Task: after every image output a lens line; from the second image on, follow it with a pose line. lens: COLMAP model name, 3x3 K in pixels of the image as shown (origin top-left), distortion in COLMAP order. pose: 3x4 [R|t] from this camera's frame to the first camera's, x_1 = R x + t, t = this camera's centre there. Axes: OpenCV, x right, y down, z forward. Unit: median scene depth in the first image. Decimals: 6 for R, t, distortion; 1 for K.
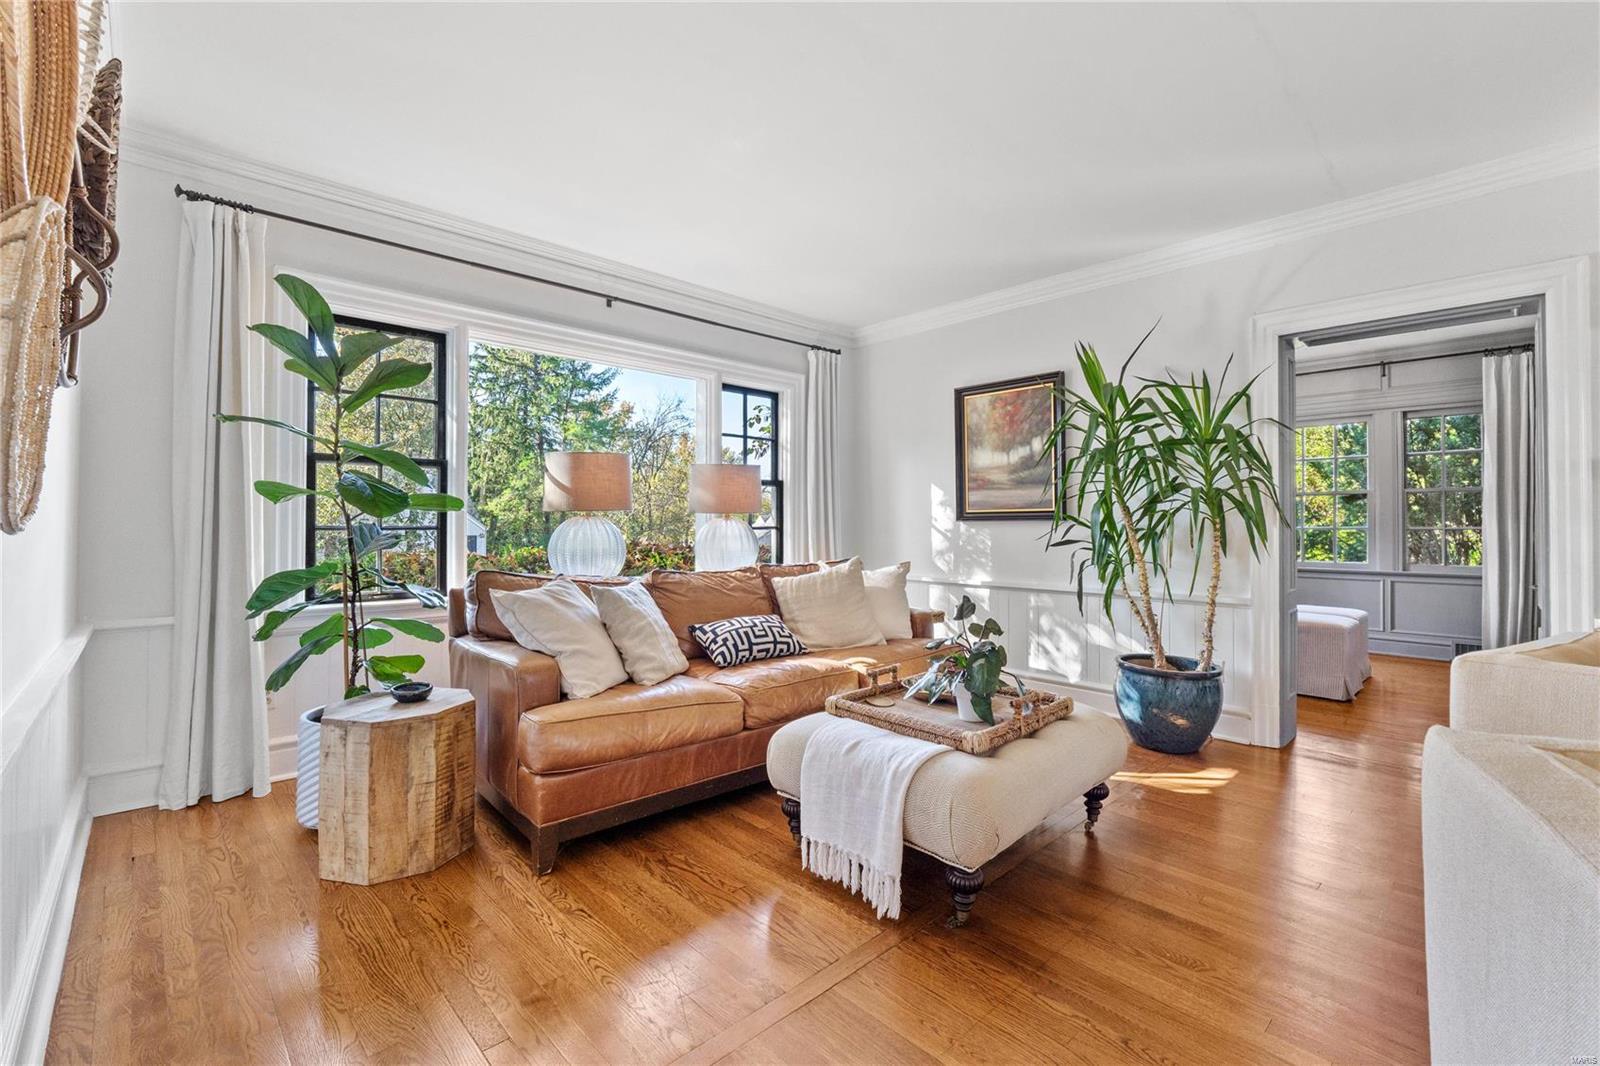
lens RADIAL K [[686.5, 0, 797.4], [0, 686.5, 529.4], [0, 0, 1]] dist [-0.003883, 0.000260]
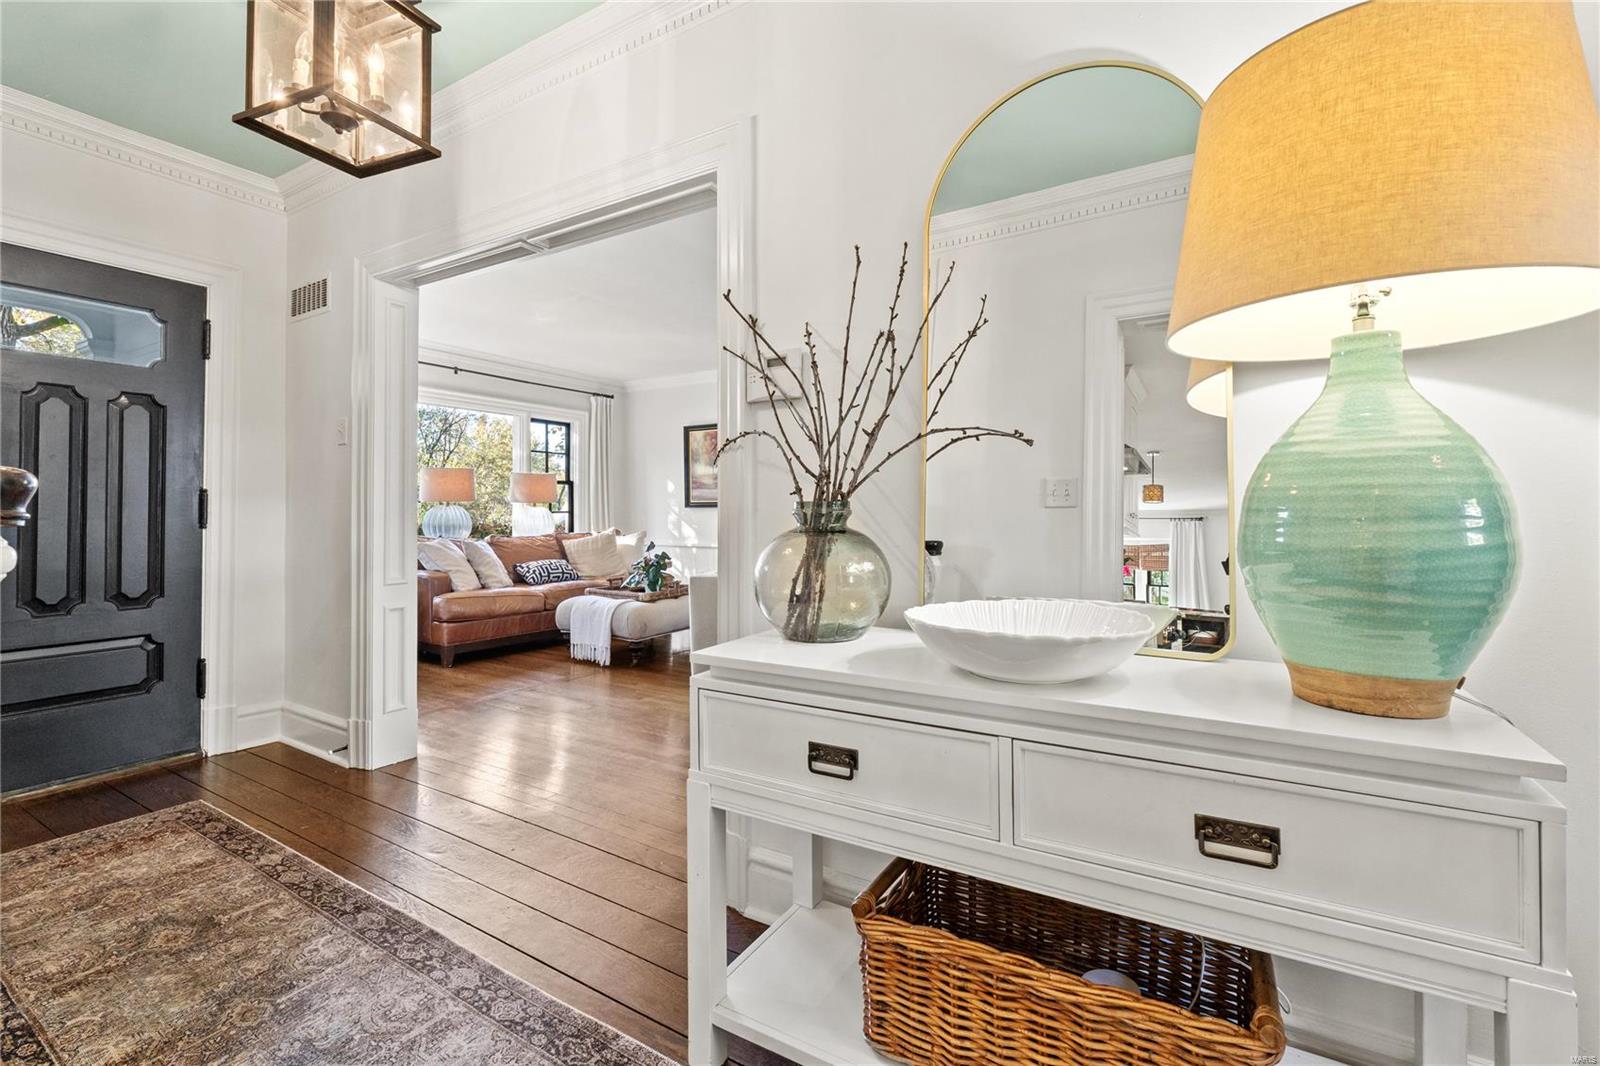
lens RADIAL K [[686.5, 0, 808.9], [0, 686.5, 506.9], [0, 0, 1]] dist [-0.003883, 0.000260]
pose [[0.960000, -0.001009, 0.279998, 0.092697], [0.004758, 0.999908, -0.012711, 0.013603], [-0.279959, 0.013535, 0.959916, -1.037893]]
